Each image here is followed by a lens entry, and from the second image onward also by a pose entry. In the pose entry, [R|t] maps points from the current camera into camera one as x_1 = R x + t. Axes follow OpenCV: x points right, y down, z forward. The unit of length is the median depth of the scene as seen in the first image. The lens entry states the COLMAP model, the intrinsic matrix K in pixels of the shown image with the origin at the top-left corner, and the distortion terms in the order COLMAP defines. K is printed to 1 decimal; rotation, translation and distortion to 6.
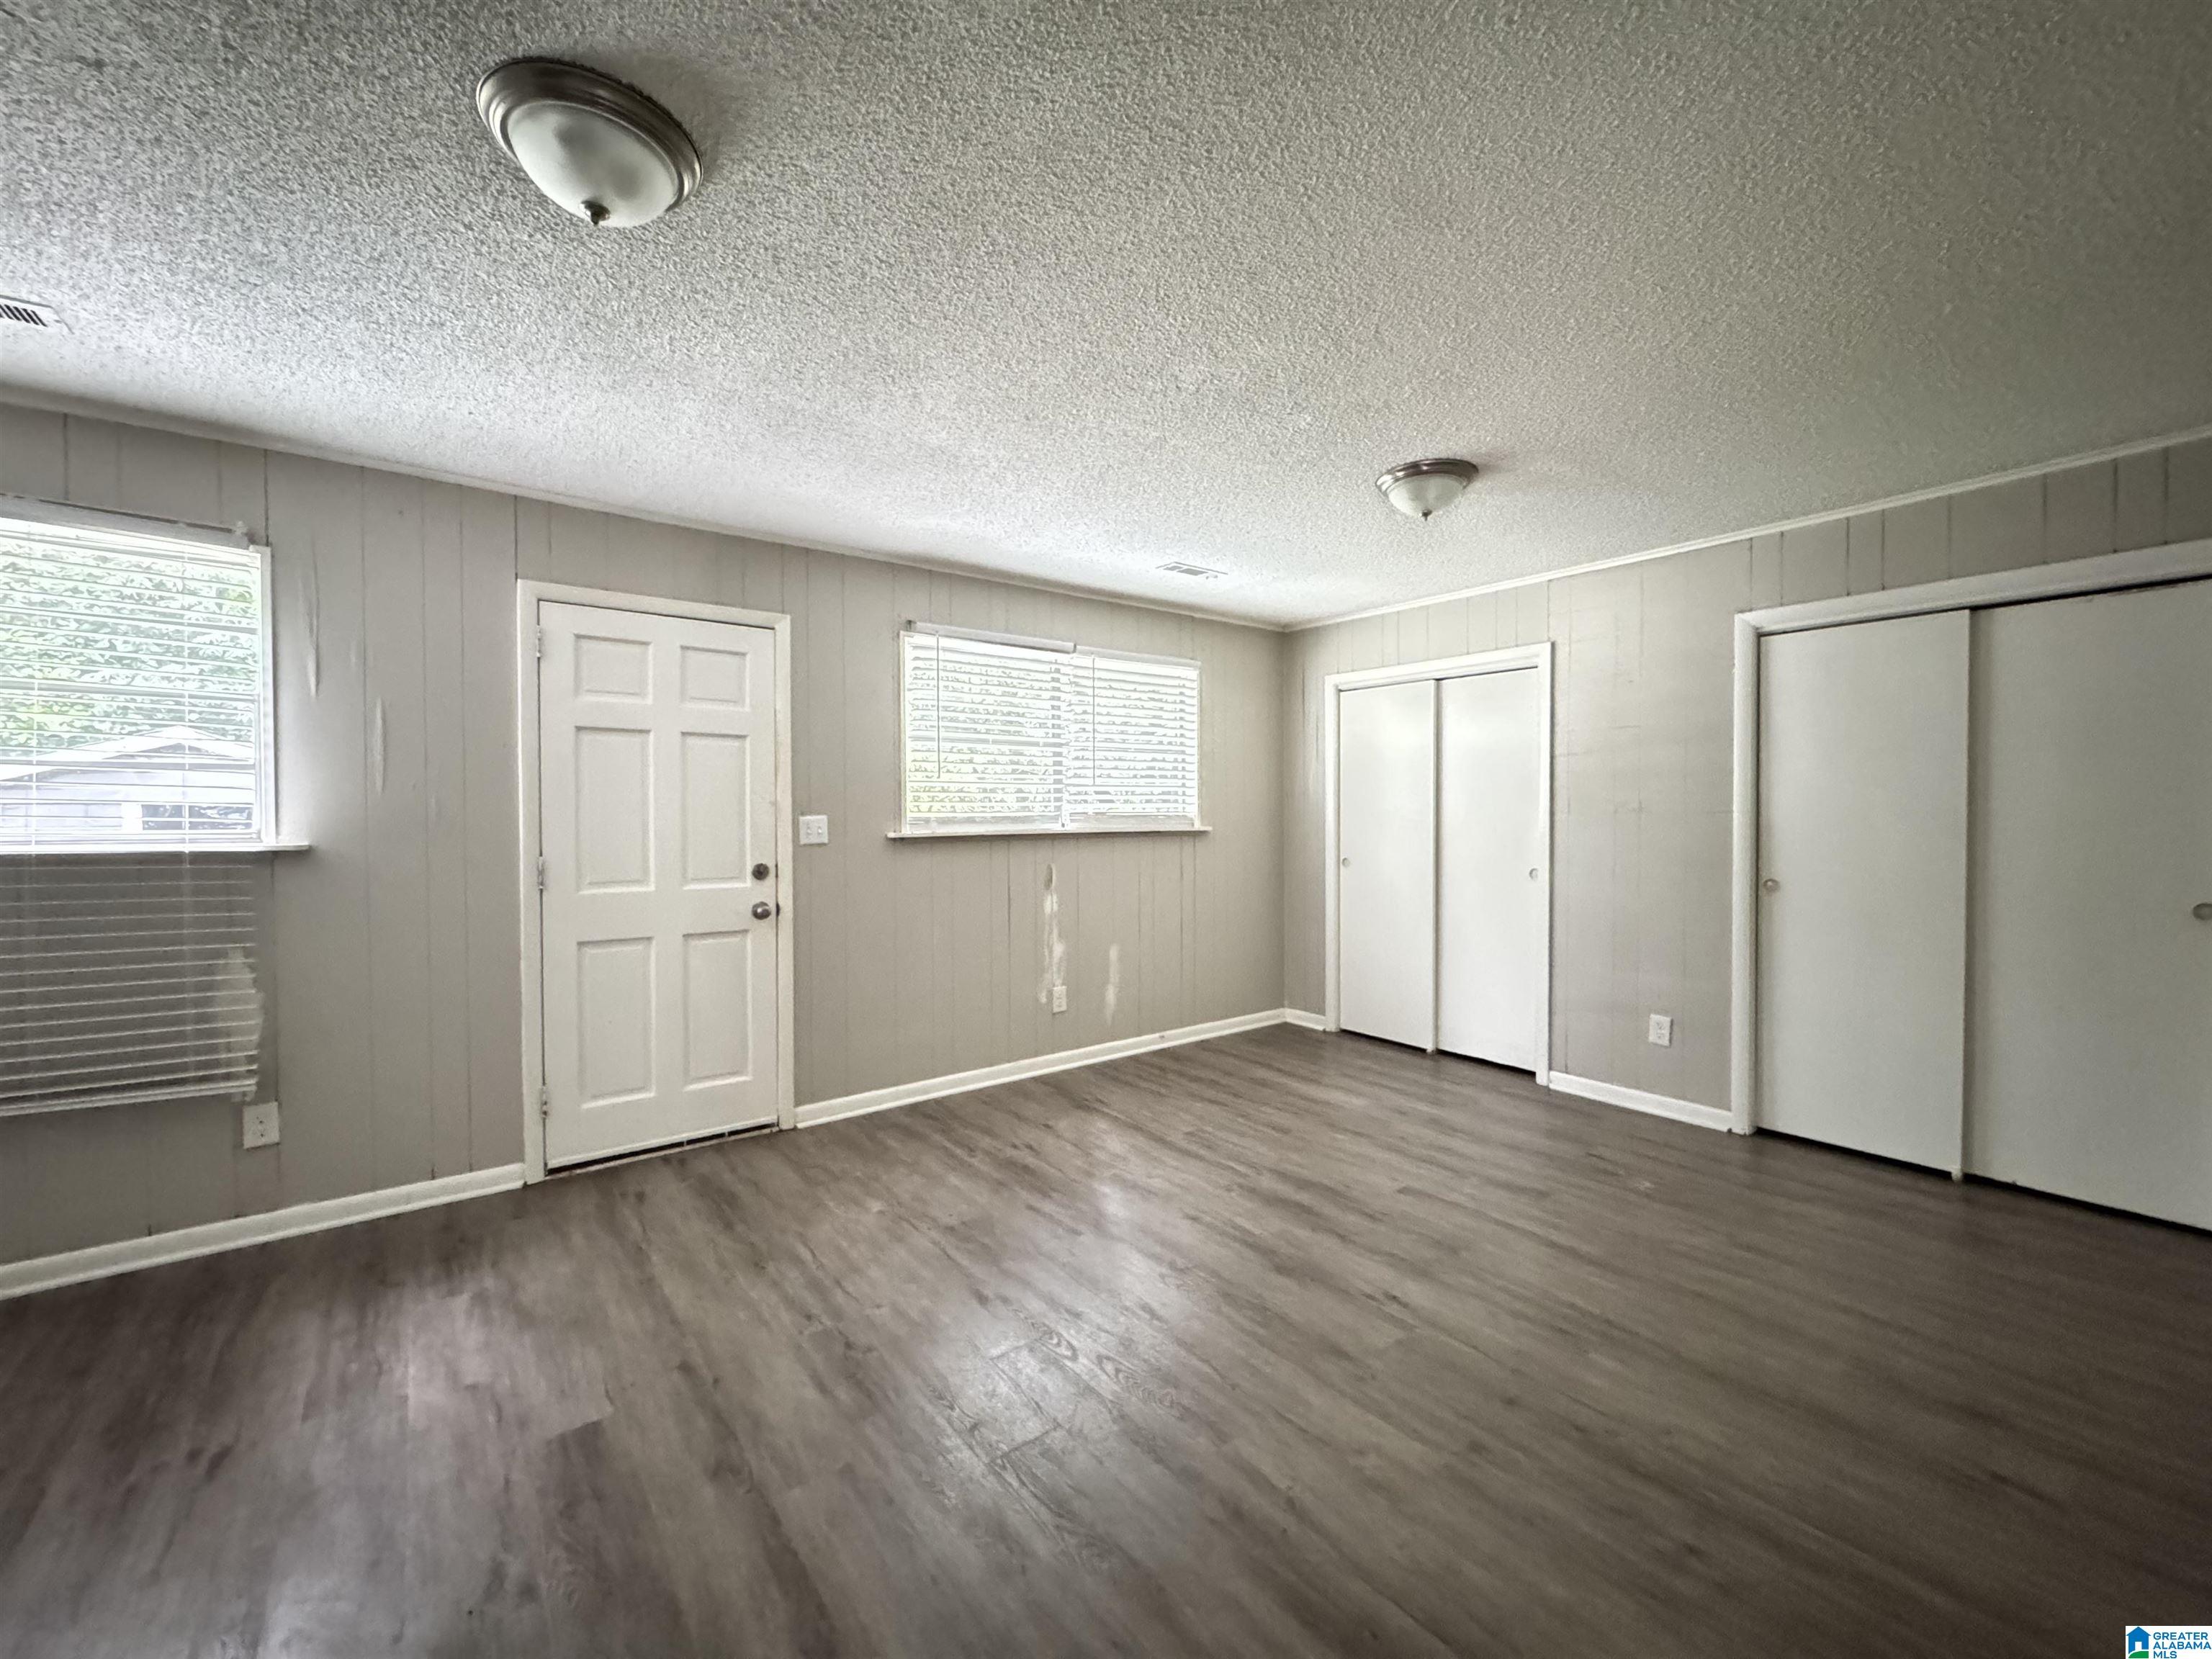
lens RADIAL K [[880.1, 0, 1101.8], [0, 880.1, 819.0], [0, 0, 1]] dist [-0.005532, -0.000088]
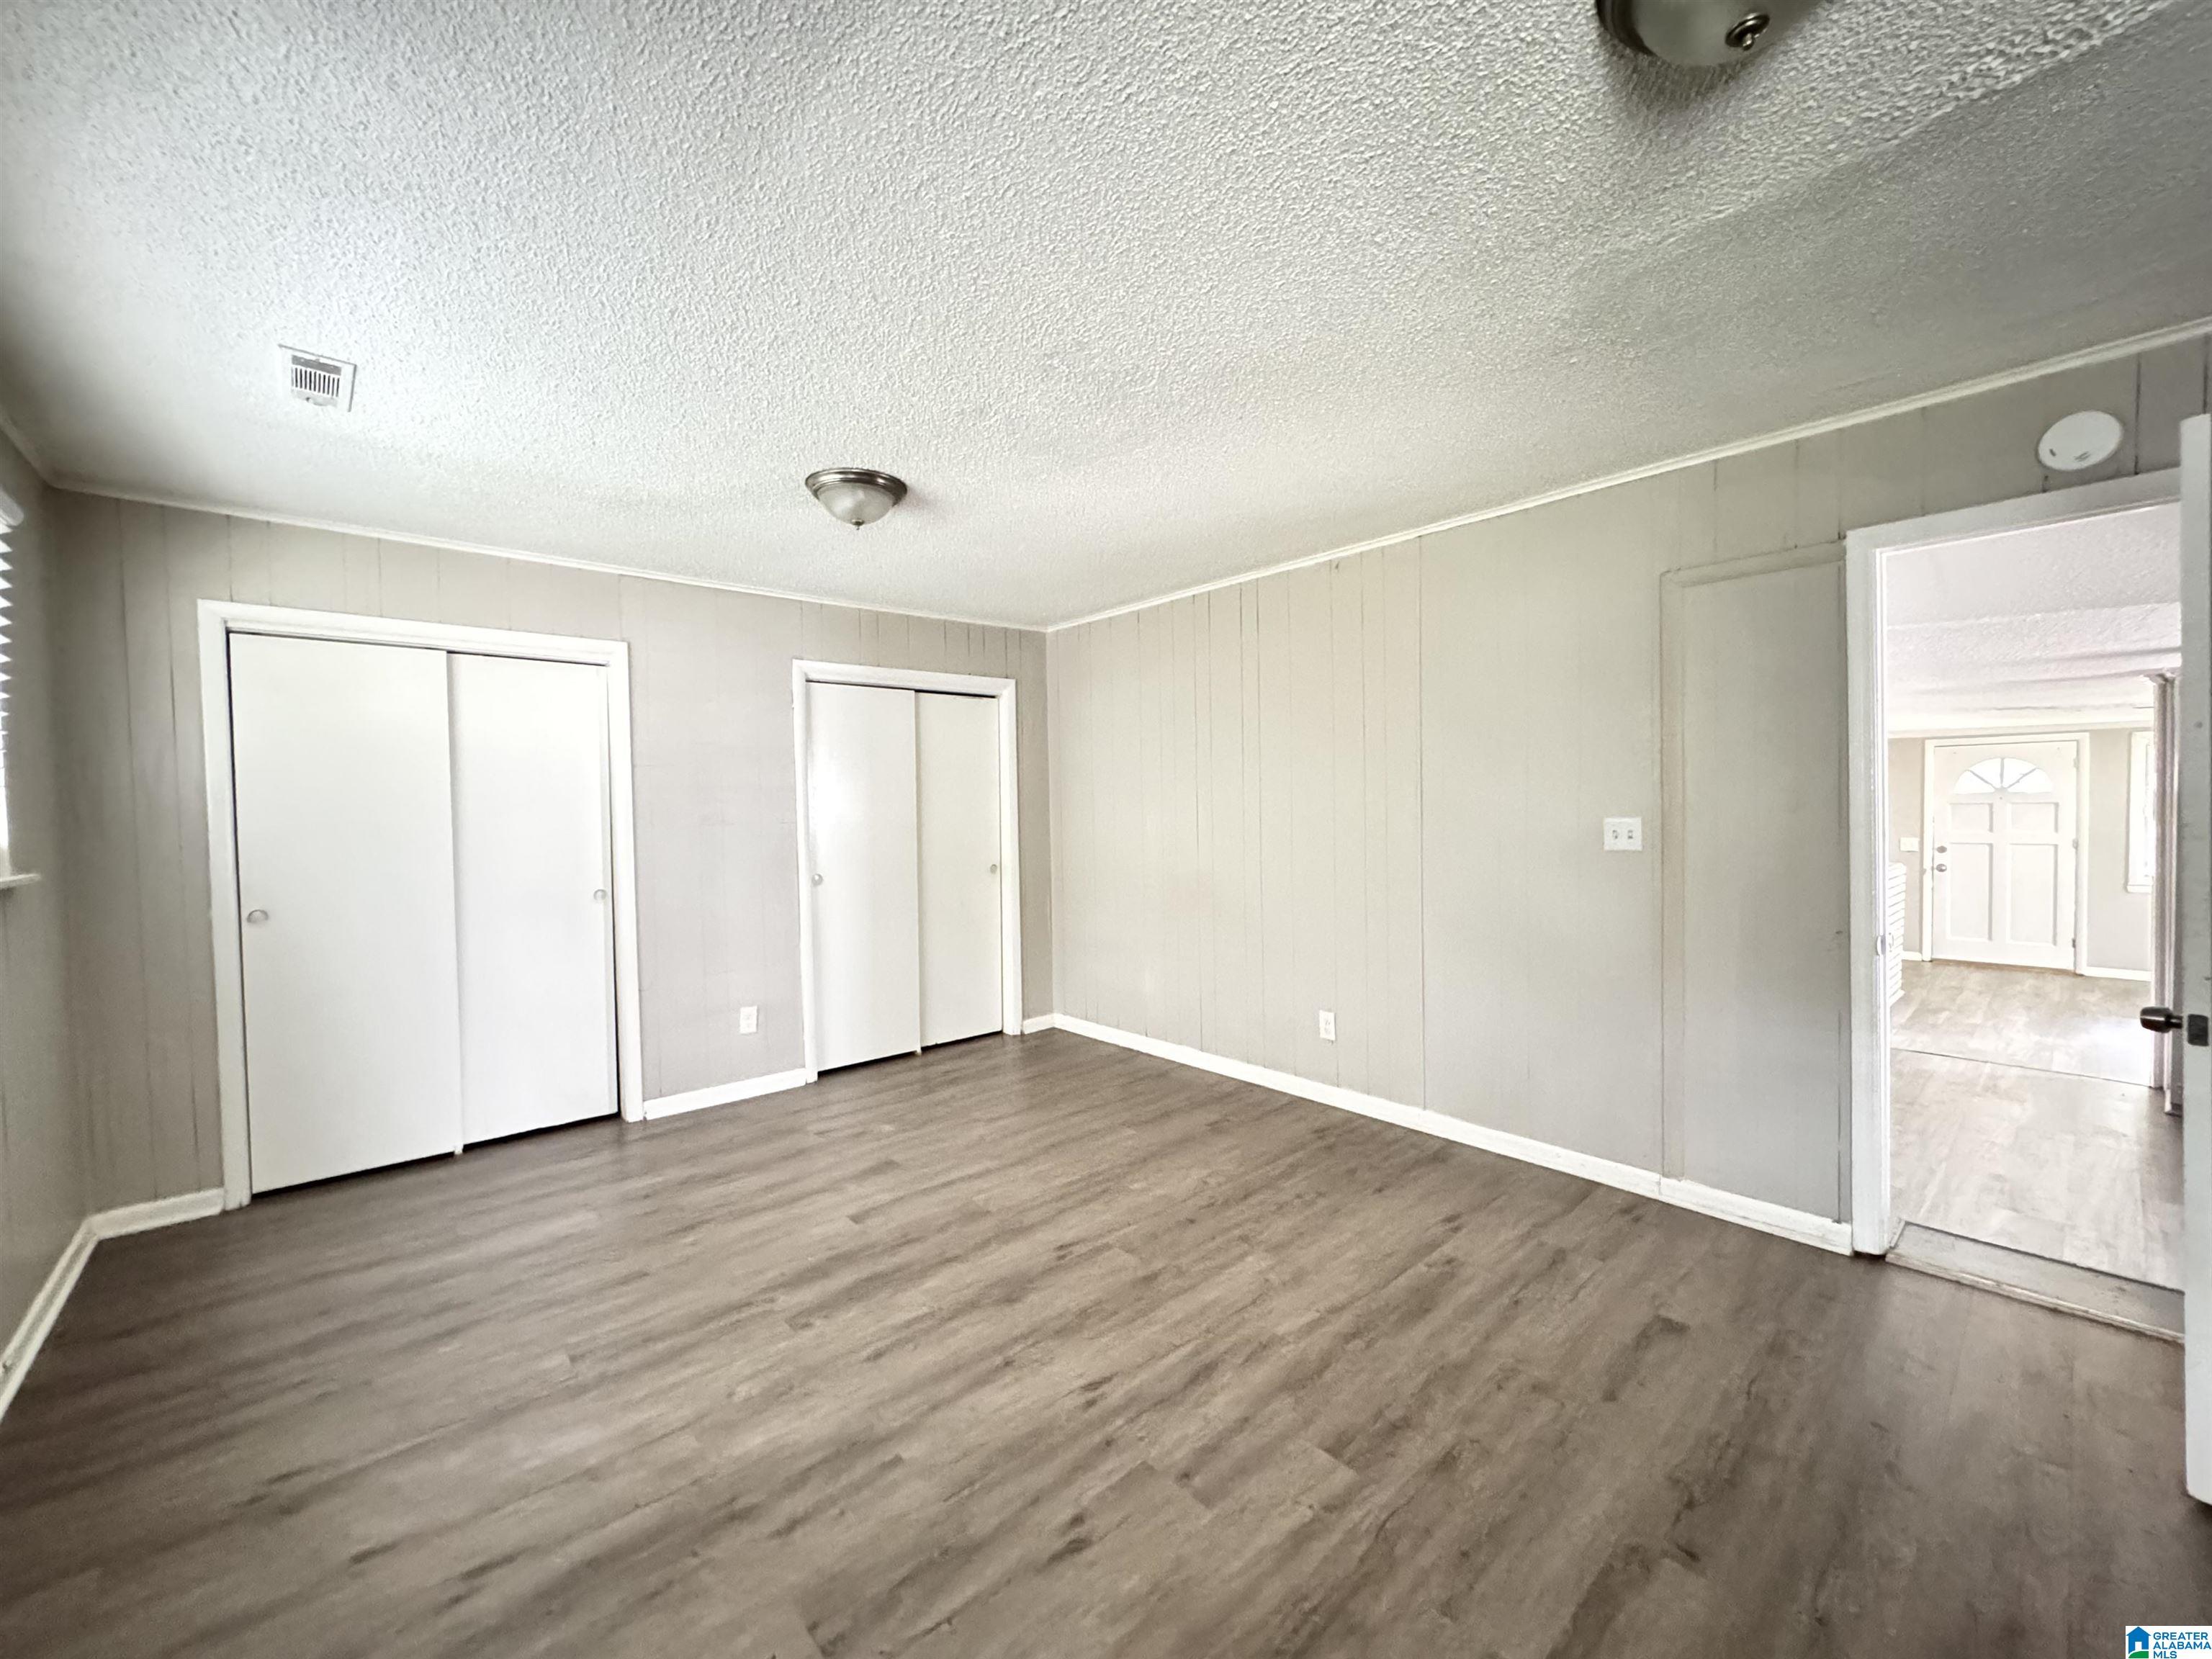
lens RADIAL K [[880.1, 0, 1102.5], [0, 880.1, 832.6], [0, 0, 1]] dist [-0.005532, -0.000088]
pose [[-0.071997, -0.026717, 0.997047, -0.575788], [0.023781, 0.999311, 0.028495, -0.020654], [-0.997121, 0.025762, -0.071312, 0.725949]]
